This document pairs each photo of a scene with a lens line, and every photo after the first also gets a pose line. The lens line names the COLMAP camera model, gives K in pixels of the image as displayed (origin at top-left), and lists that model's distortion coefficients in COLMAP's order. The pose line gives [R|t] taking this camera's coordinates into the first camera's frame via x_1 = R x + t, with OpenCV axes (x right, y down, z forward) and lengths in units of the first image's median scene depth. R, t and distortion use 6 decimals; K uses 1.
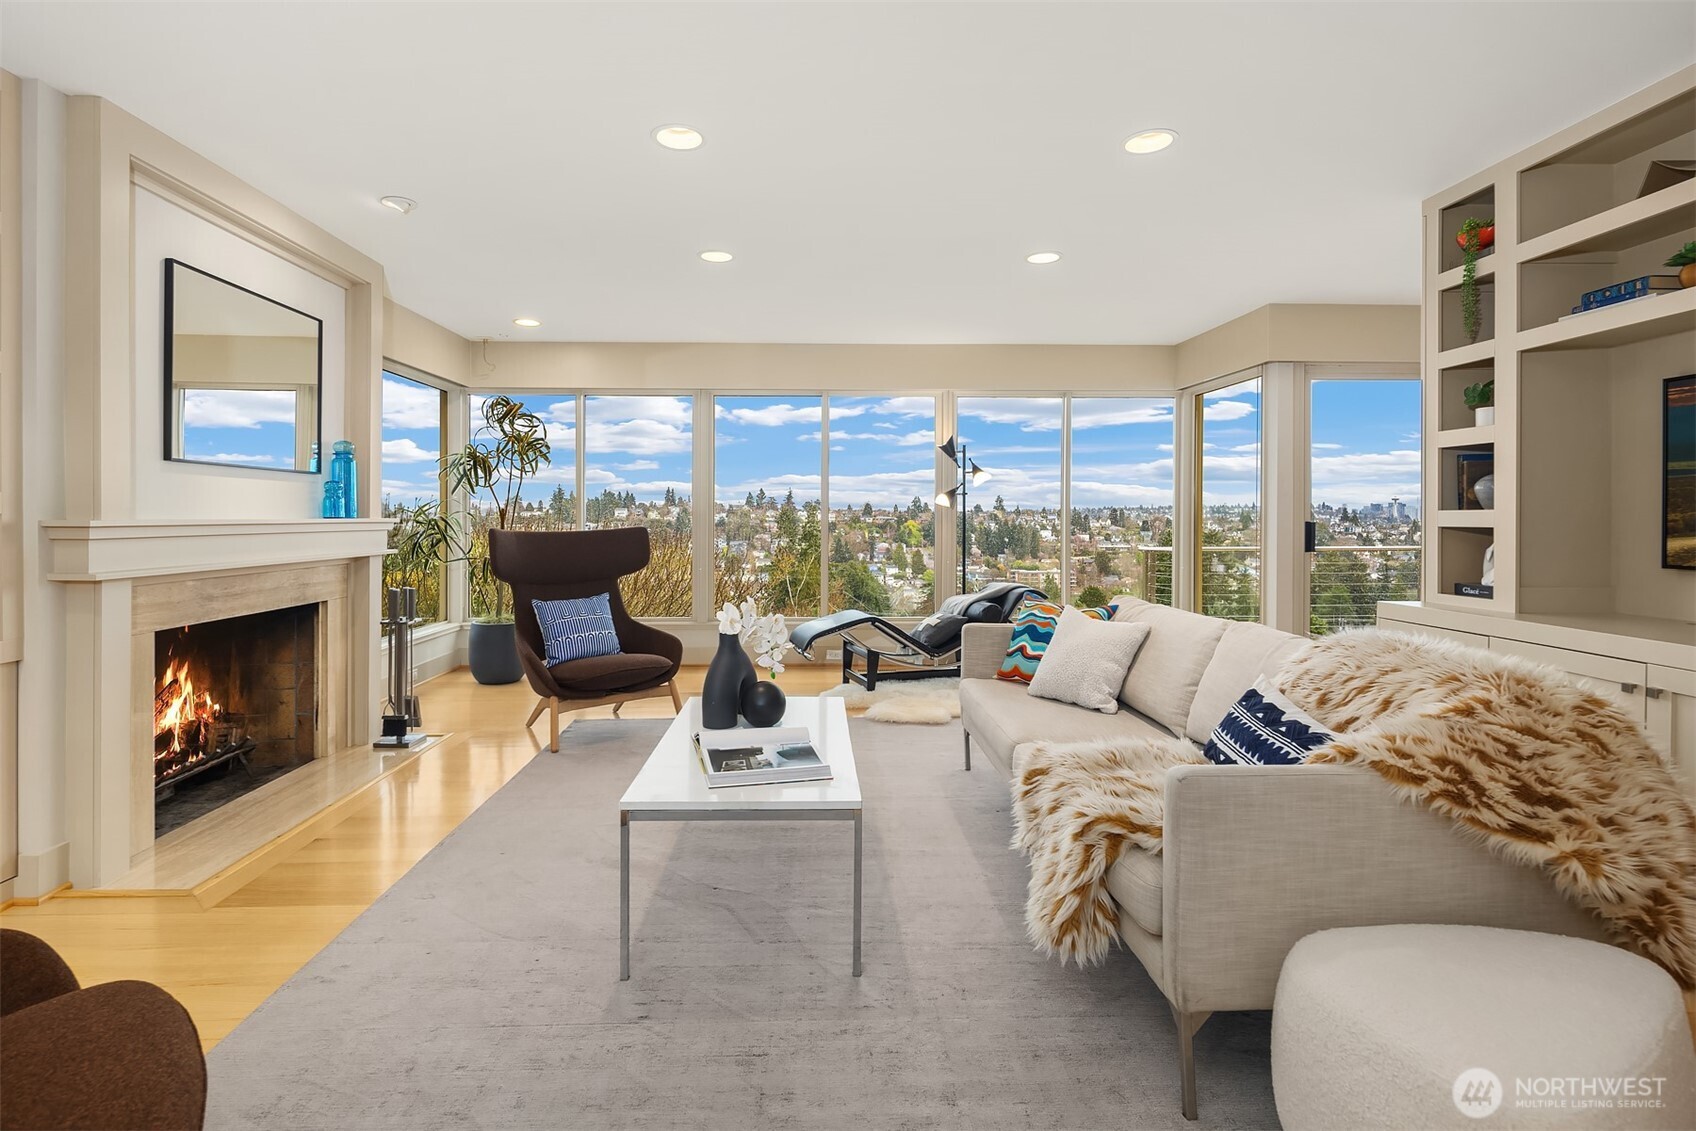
lens RADIAL K [[824.5, 0, 827.8], [0, 824.5, 520.7], [0, 0, 1]] dist [0.011193, -0.002157]
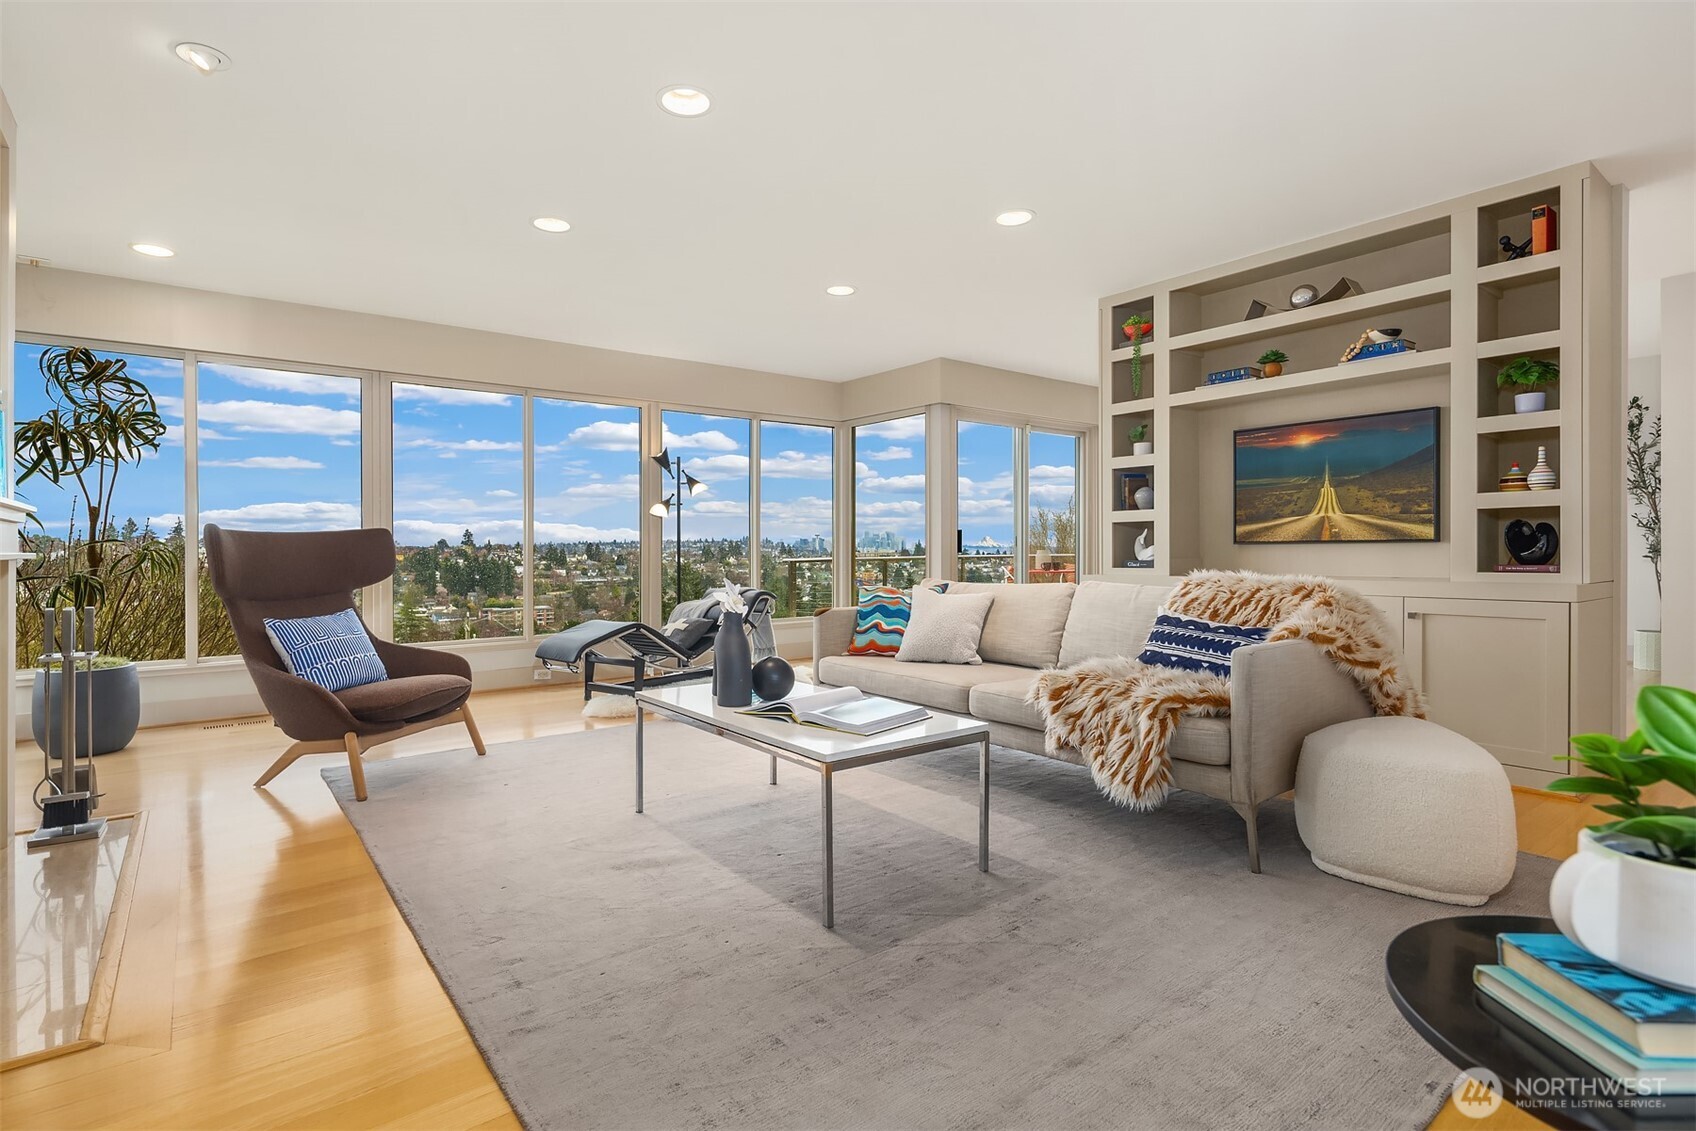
lens RADIAL K [[824.5, 0, 835.2], [0, 824.5, 556.4], [0, 0, 1]] dist [0.011193, -0.002157]
pose [[0.811938, -0.011482, 0.583631, -0.531494], [0.010864, 0.999931, 0.004558, 0.056707], [-0.583643, 0.002640, 0.812006, 0.099999]]
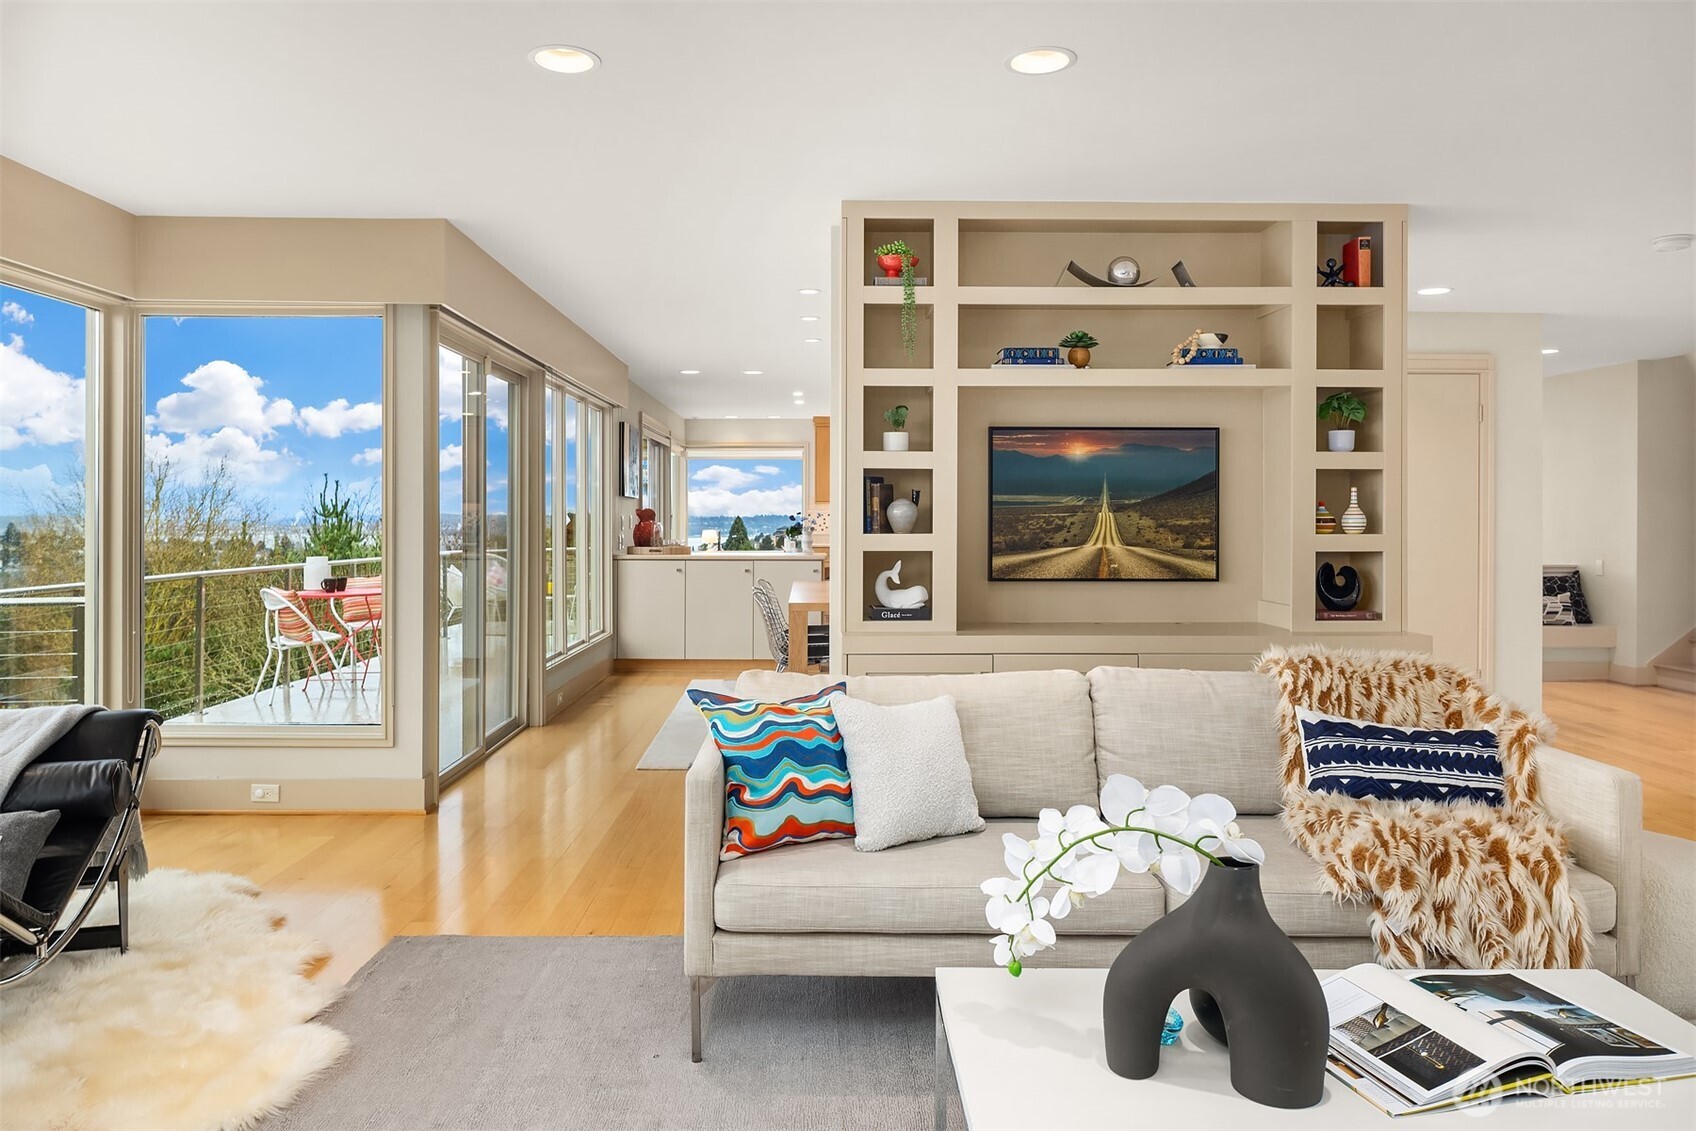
lens RADIAL K [[1156.8, 0, 784.5], [0, 1156.8, 536.1], [0, 0, 1]] dist [-0.009633, 0.003679]
pose [[0.031630, -0.016966, 0.999356, -0.609328], [0.001478, 0.999856, 0.016928, -0.033052], [-0.999499, 0.000941, 0.031651, 1.069075]]
